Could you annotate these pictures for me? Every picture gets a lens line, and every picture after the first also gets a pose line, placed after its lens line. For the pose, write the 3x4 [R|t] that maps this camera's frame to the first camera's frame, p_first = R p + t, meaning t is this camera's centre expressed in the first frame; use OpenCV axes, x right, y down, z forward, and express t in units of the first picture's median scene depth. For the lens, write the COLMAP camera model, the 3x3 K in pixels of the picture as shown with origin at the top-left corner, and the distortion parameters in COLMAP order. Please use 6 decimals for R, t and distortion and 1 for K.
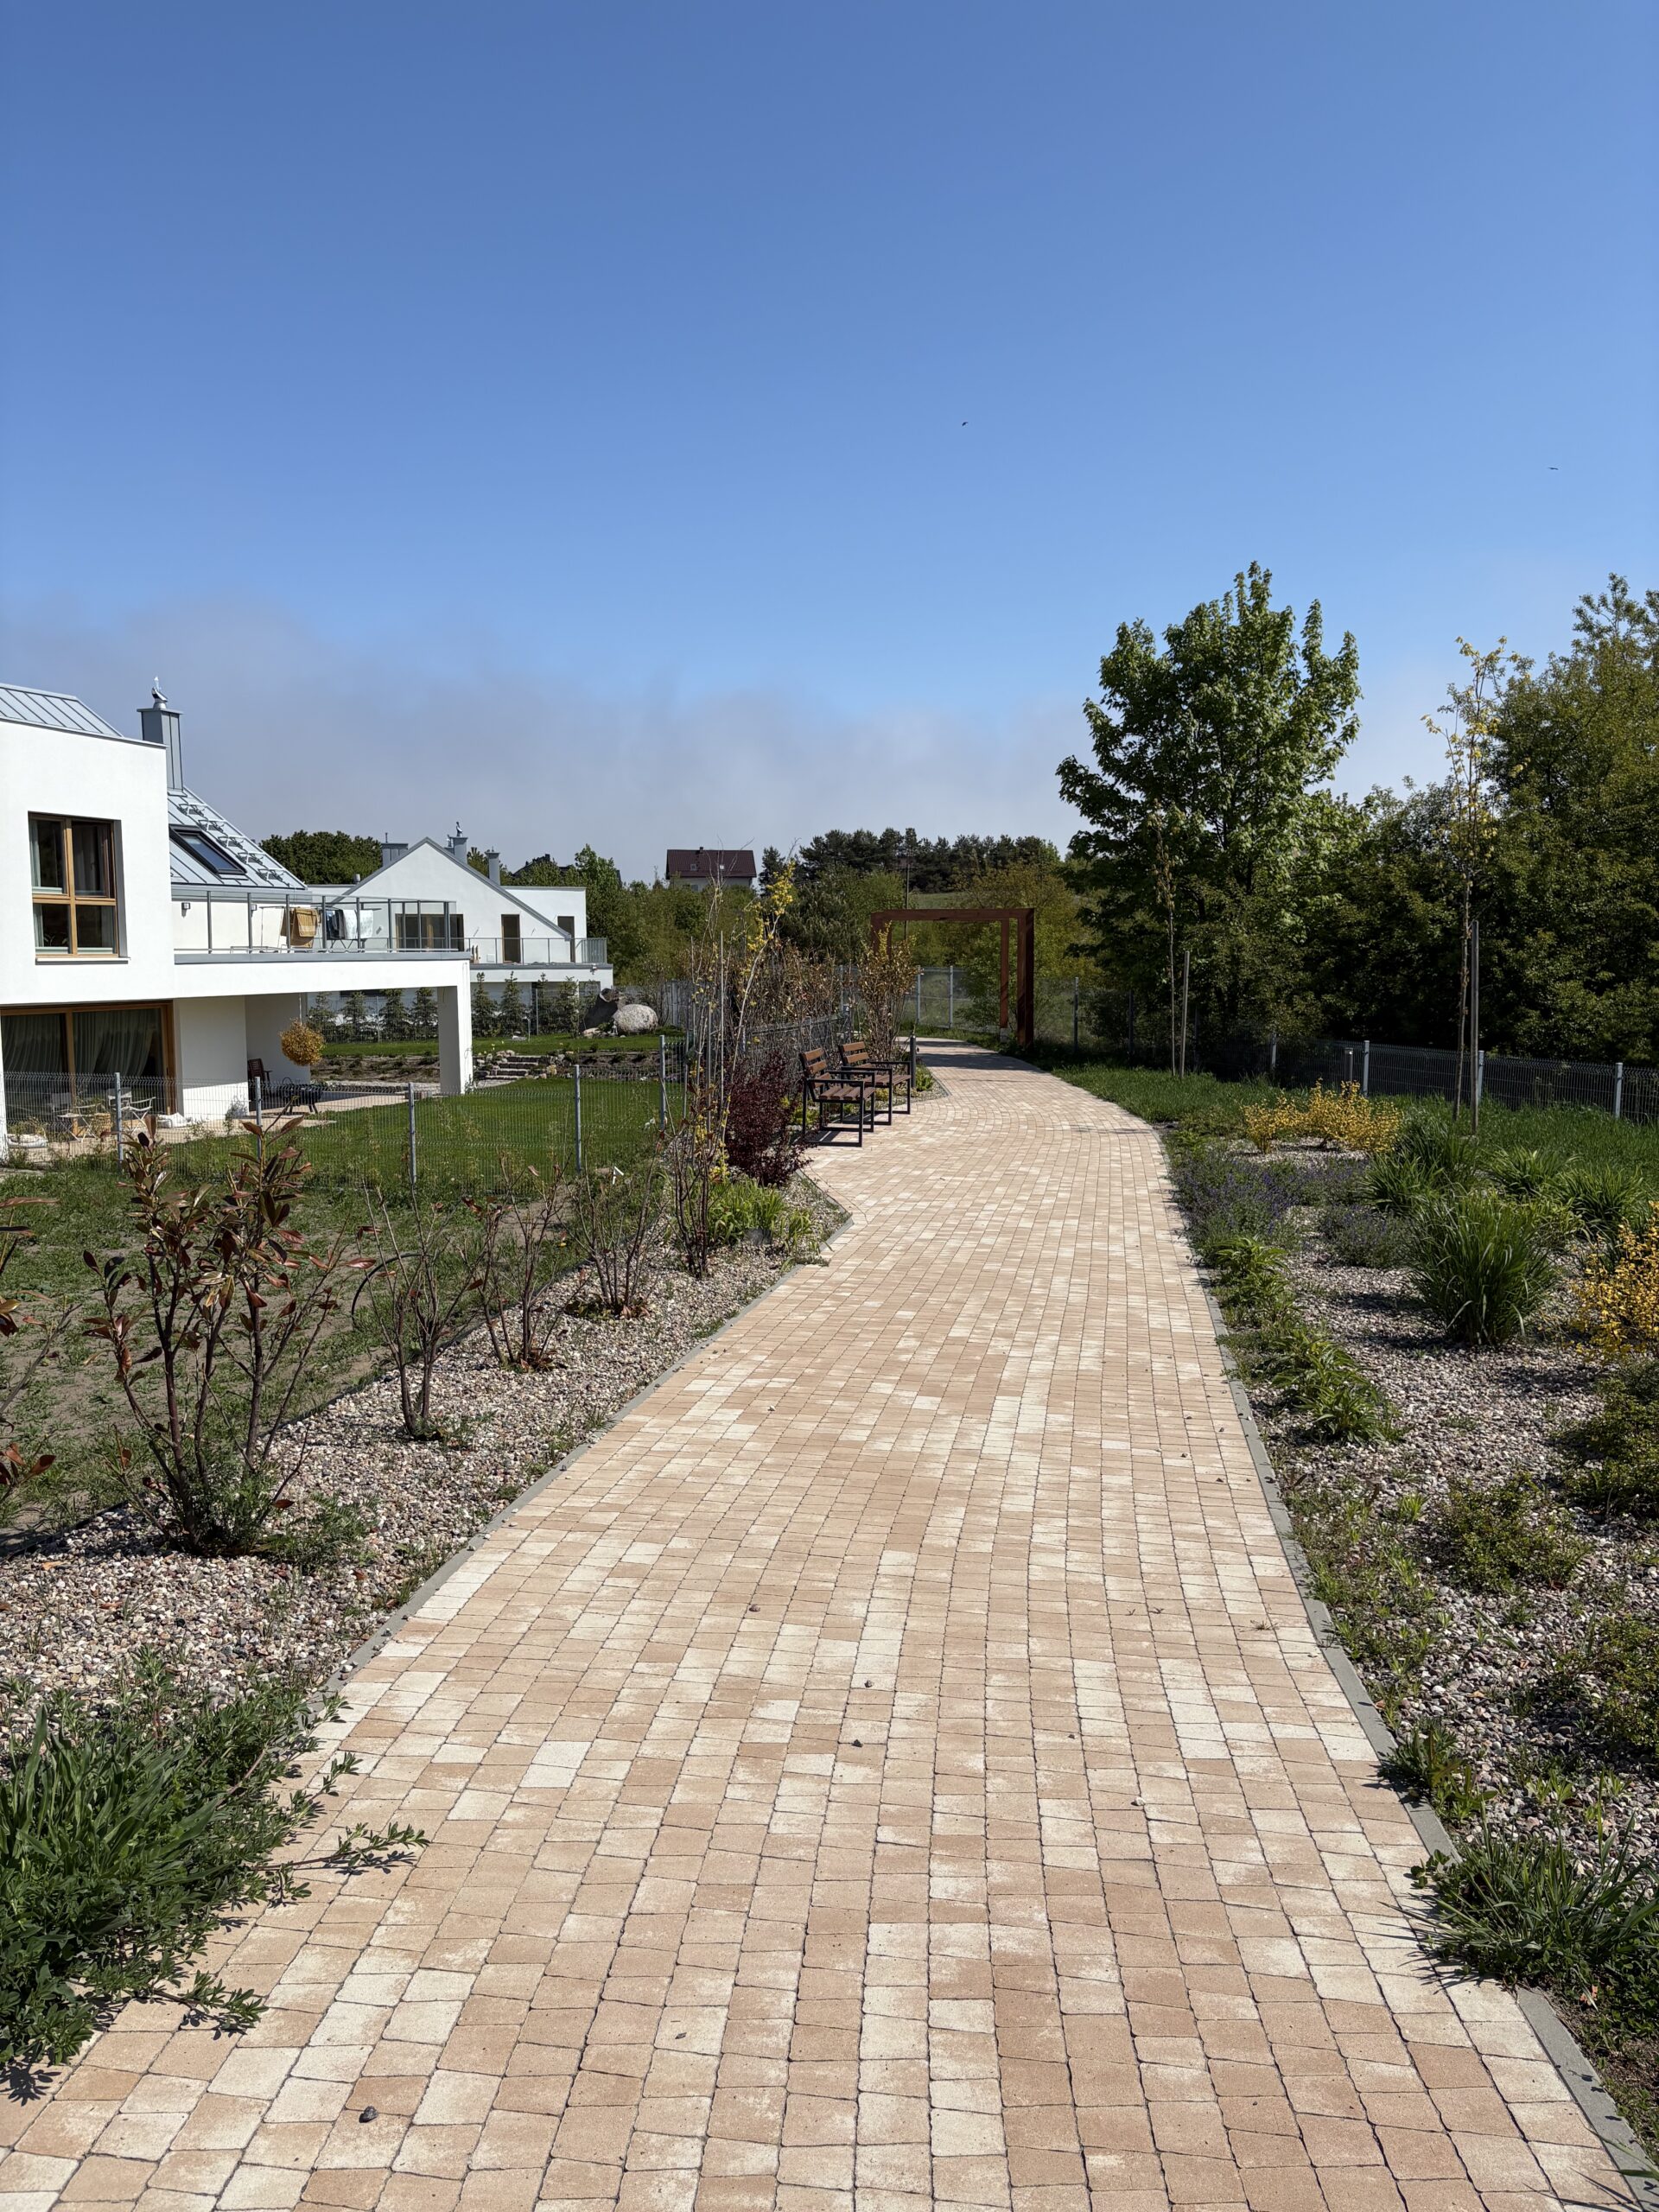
lens RADIAL K [[1664.3, 0, 822.6], [0, 1664.3, 1104.0], [0, 0, 1]] dist [-0.090878, -0.007955]
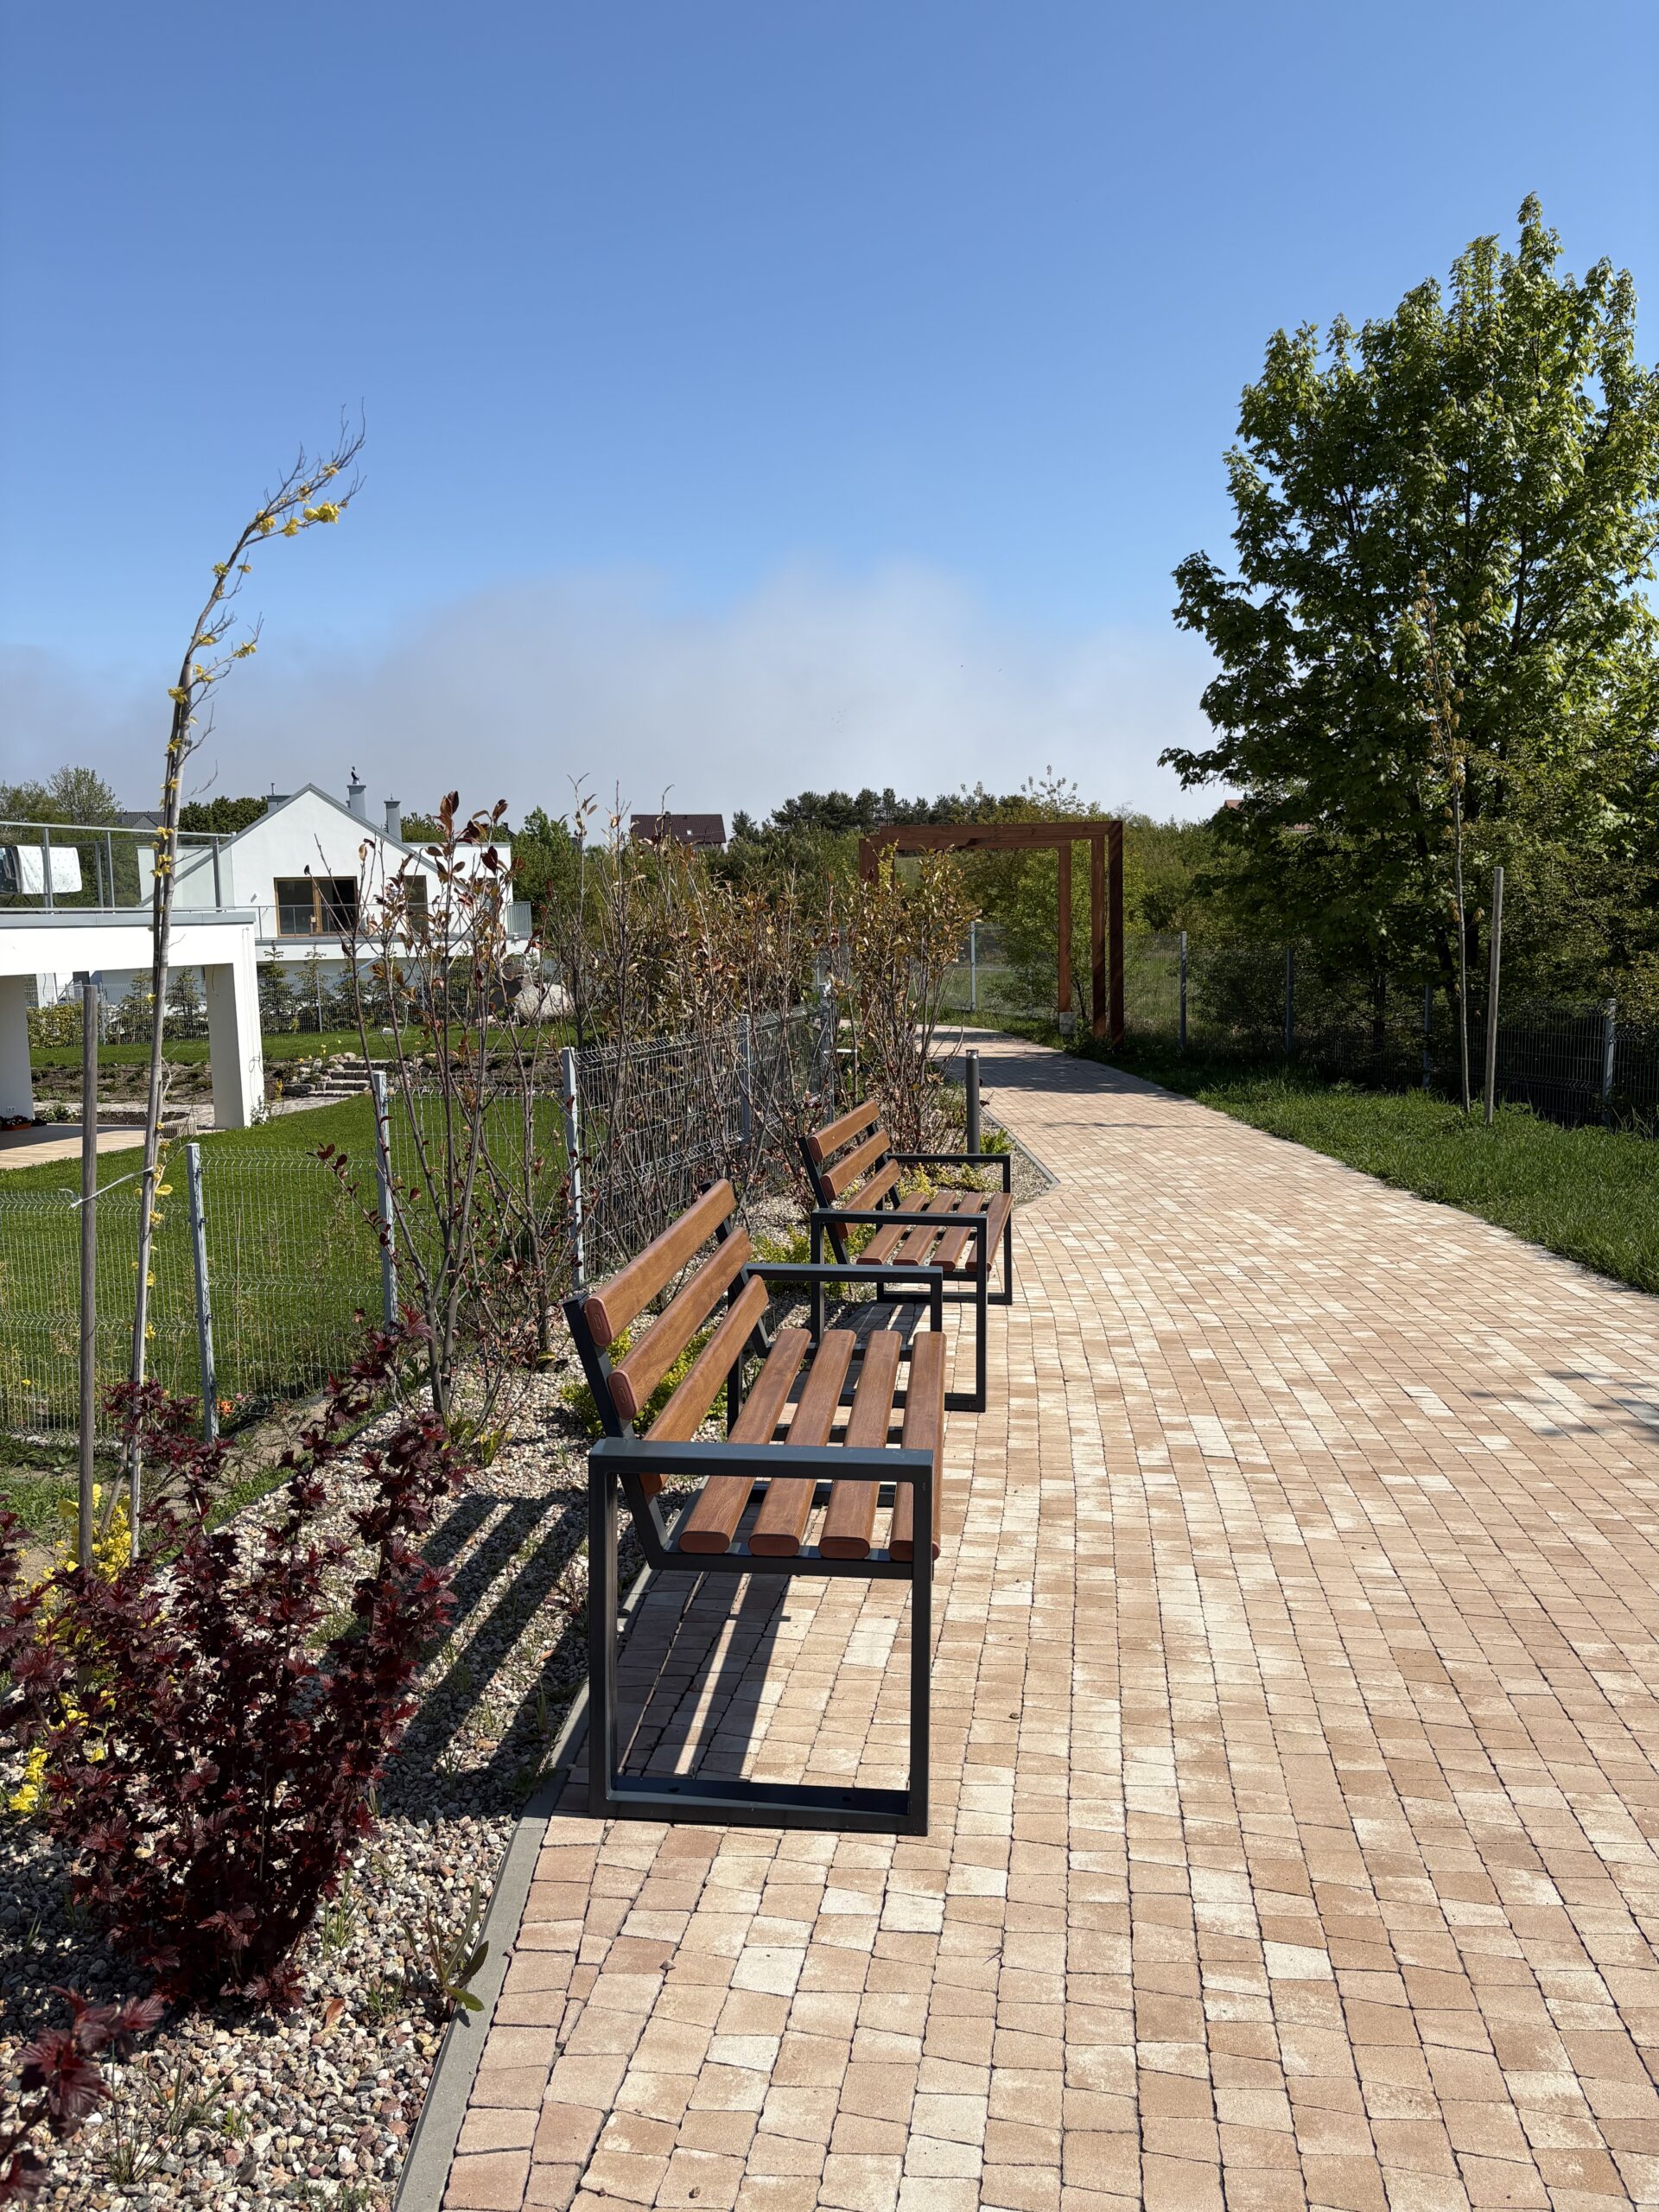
lens RADIAL K [[1664.3, 0, 842.1], [0, 1664.3, 1104.5], [0, 0, 1]] dist [-0.090878, -0.007955]
pose [[0.999519, -0.019964, 0.023713, 0.004439], [0.019537, 0.999646, 0.018082, -0.019524], [-0.024066, -0.017610, 0.999555, 0.298855]]
